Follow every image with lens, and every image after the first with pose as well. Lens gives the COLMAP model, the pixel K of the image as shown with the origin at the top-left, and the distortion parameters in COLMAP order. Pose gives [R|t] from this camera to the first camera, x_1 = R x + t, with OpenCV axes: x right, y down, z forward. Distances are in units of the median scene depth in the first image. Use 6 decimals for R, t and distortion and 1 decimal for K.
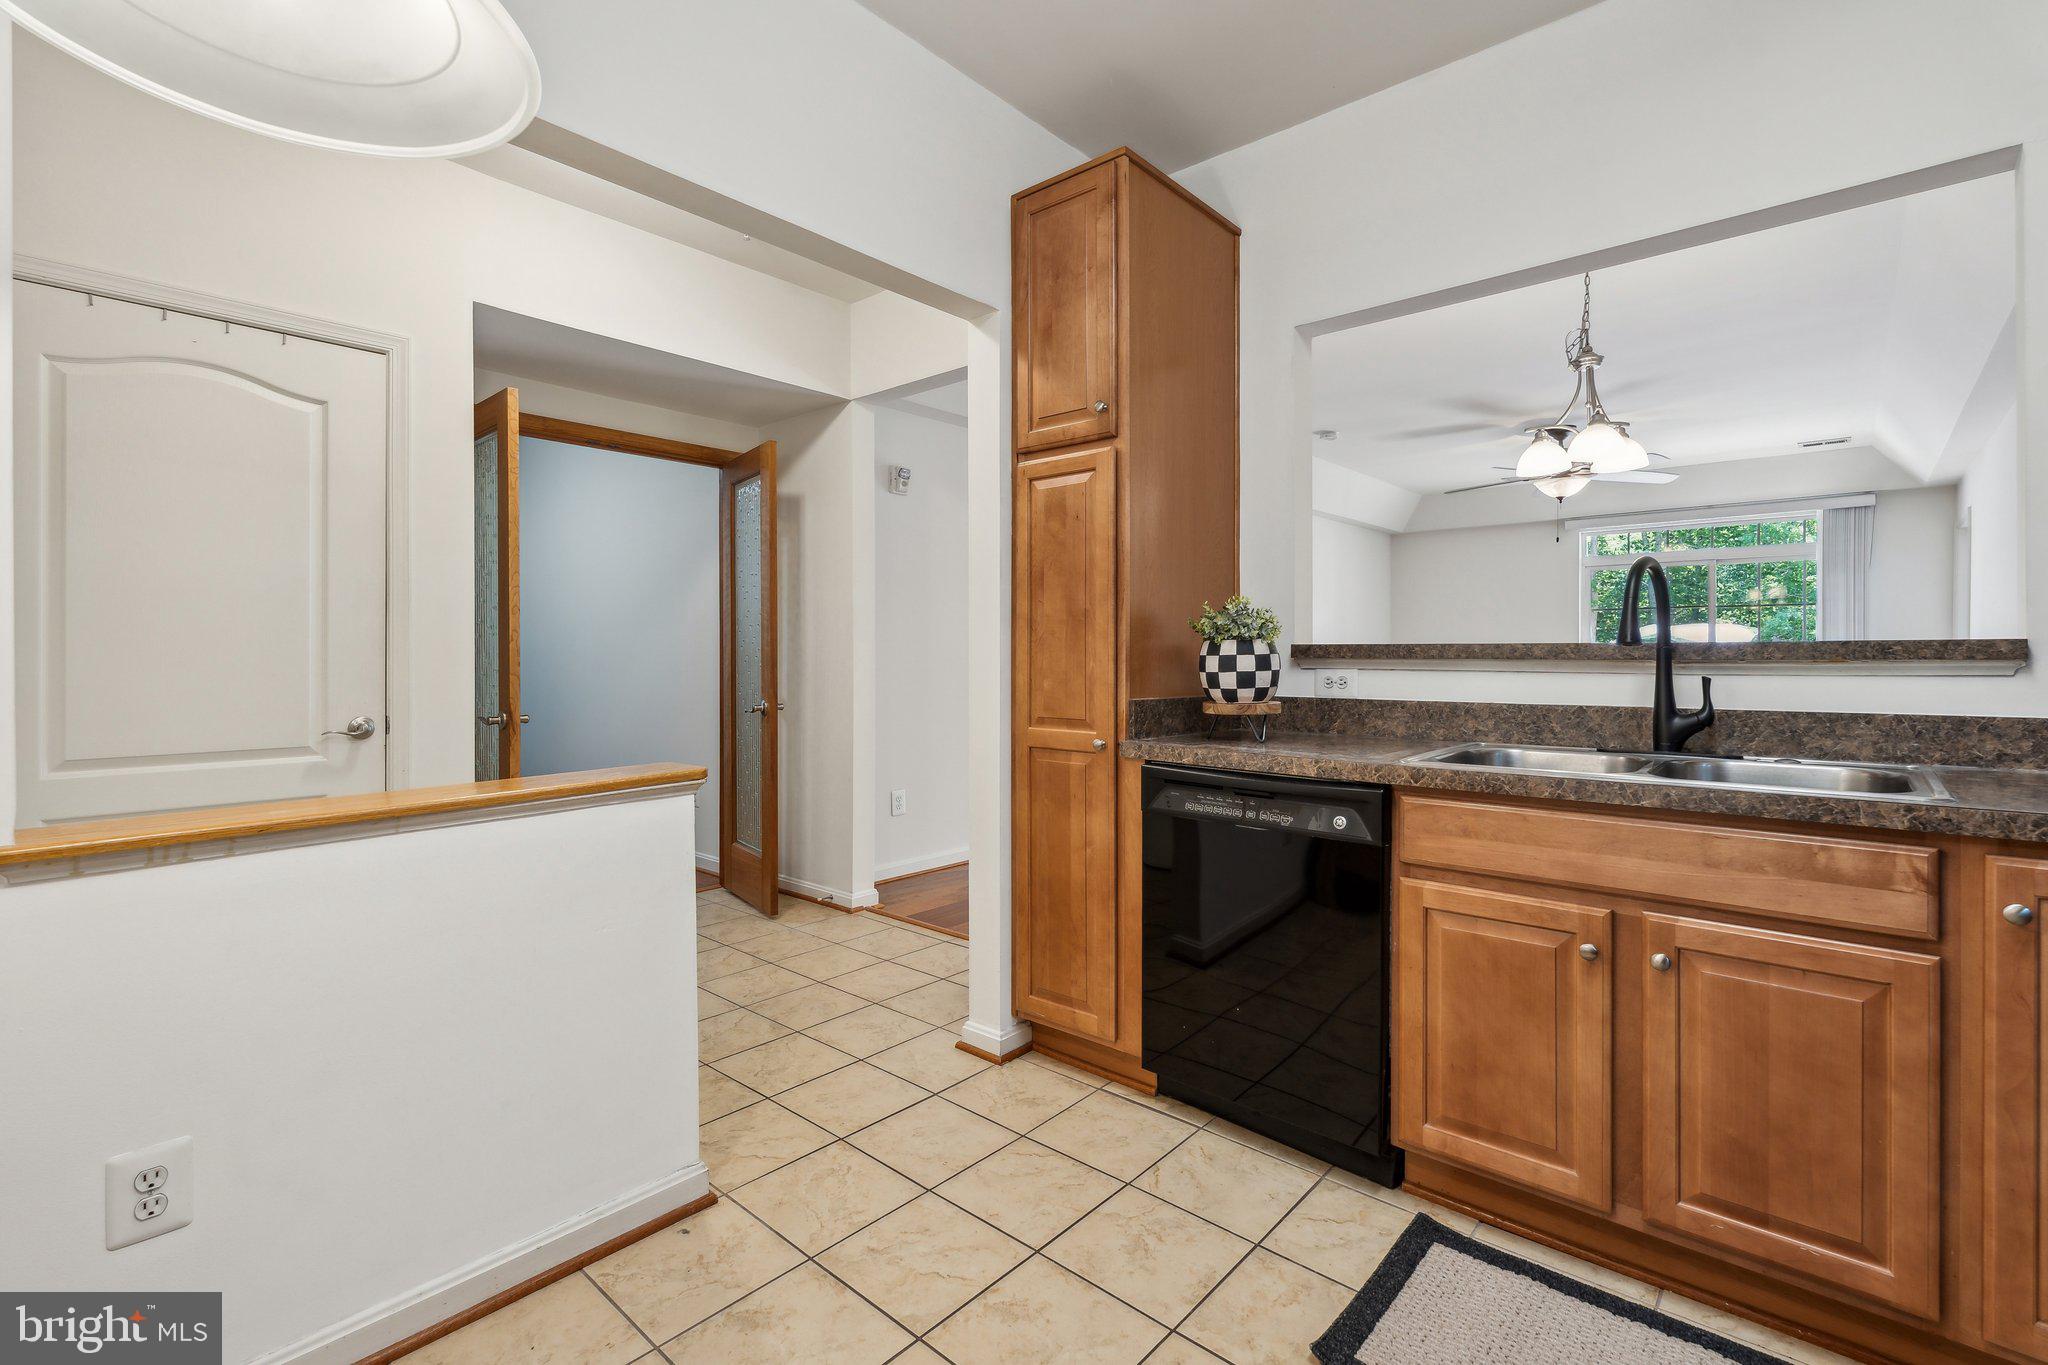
lens RADIAL K [[936.5, 0, 1017.4], [0, 936.5, 651.1], [0, 0, 1]] dist [-0.000883, -0.000161]
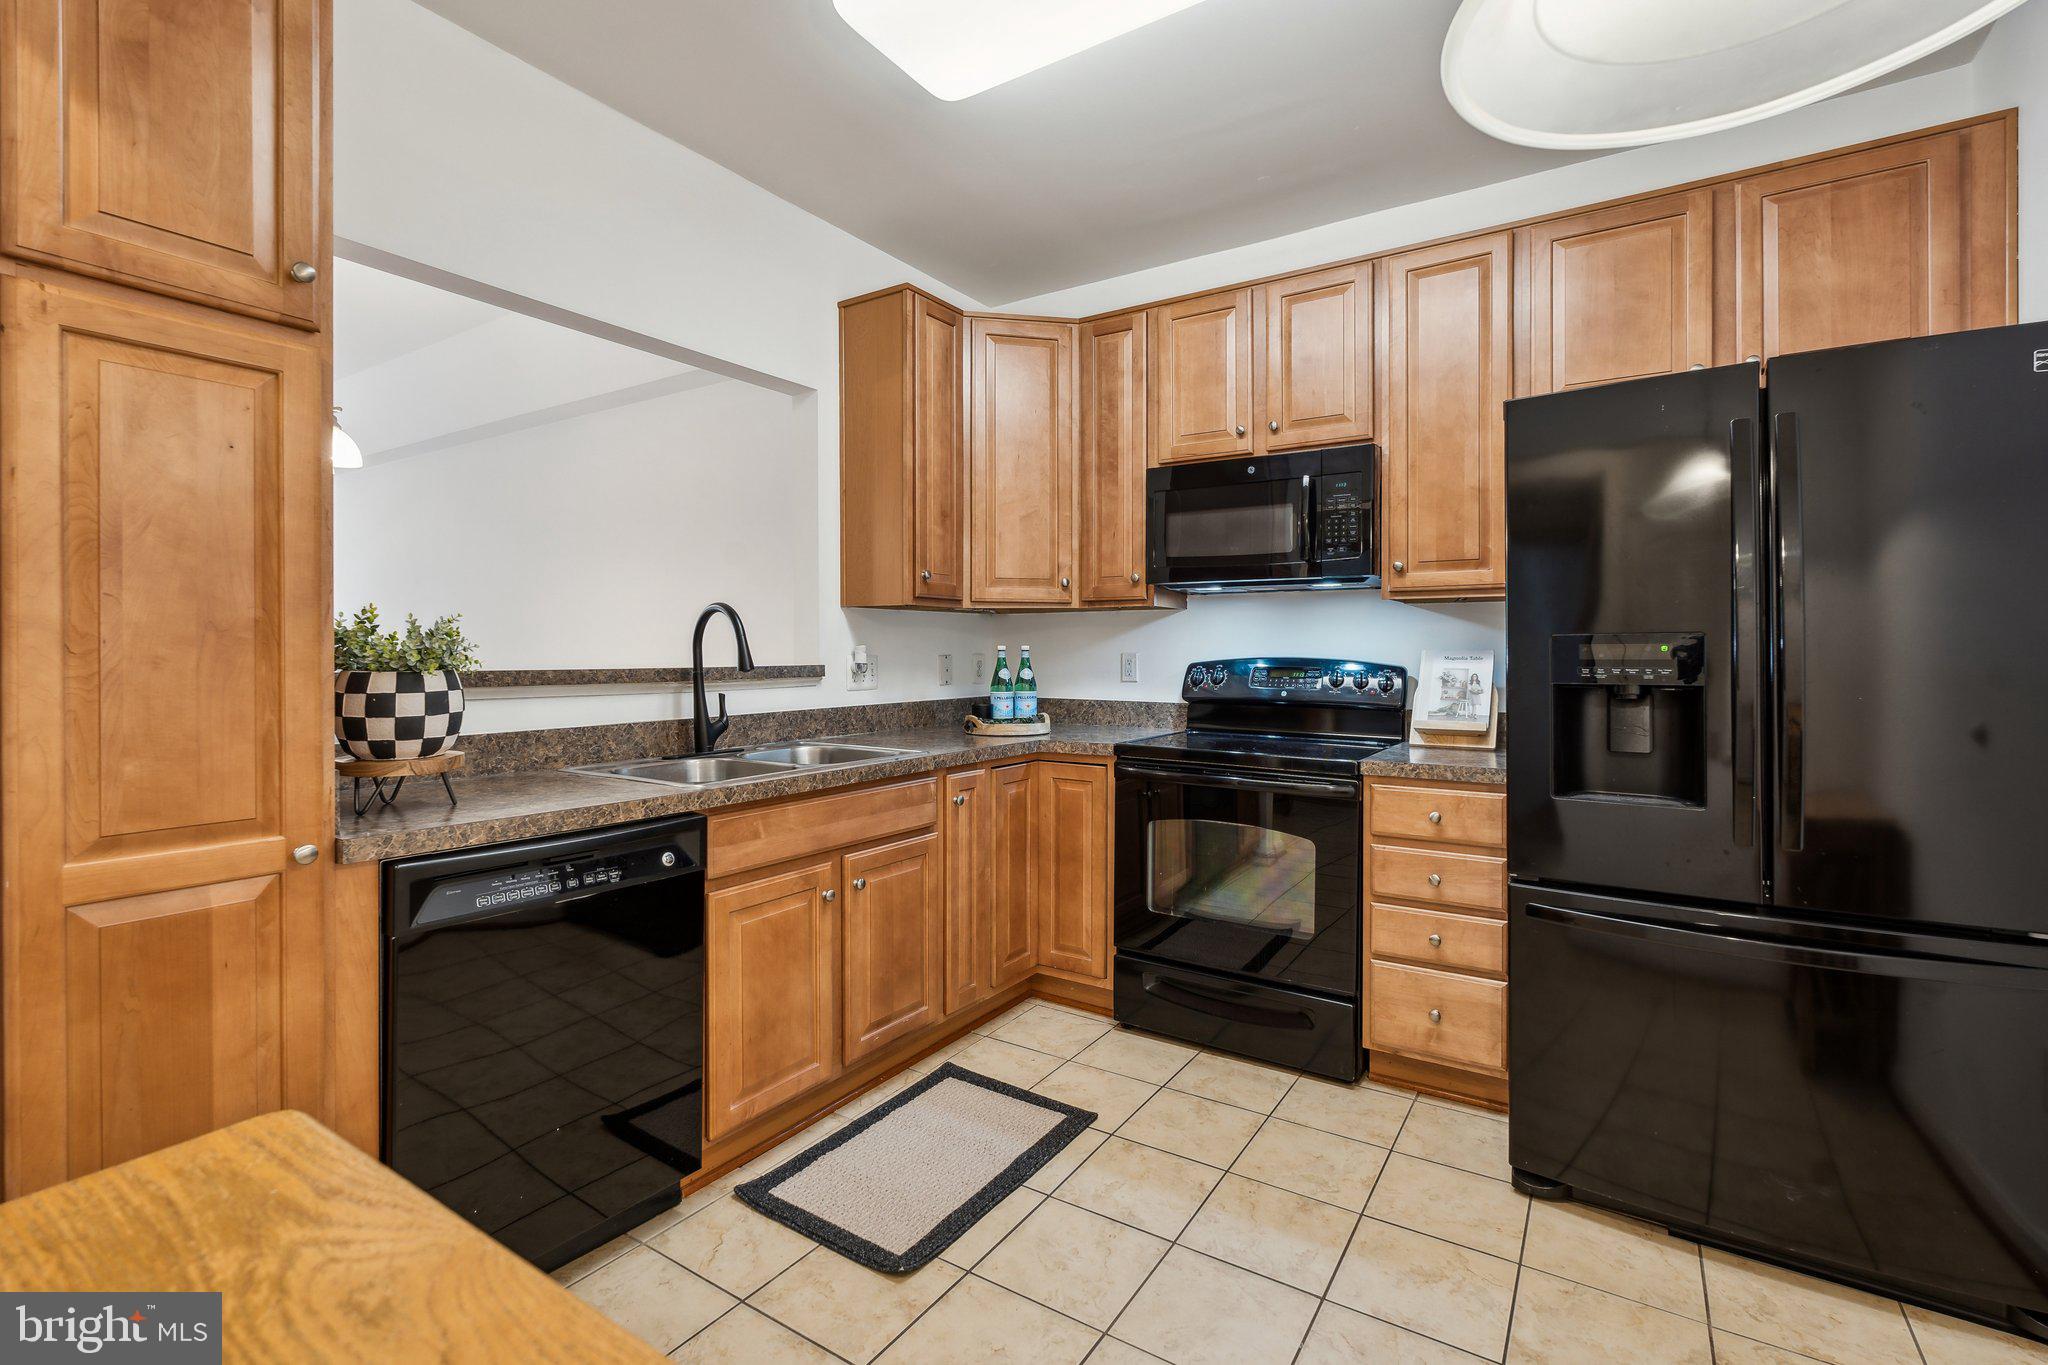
lens RADIAL K [[936.5, 0, 1017.4], [0, 936.5, 651.1], [0, 0, 1]] dist [-0.000883, -0.000161]
pose [[-0.131668, -0.002748, 0.991290, -0.628783], [-0.000488, 0.999996, 0.002708, -0.034697], [-0.991294, -0.000128, -0.131669, 0.717955]]
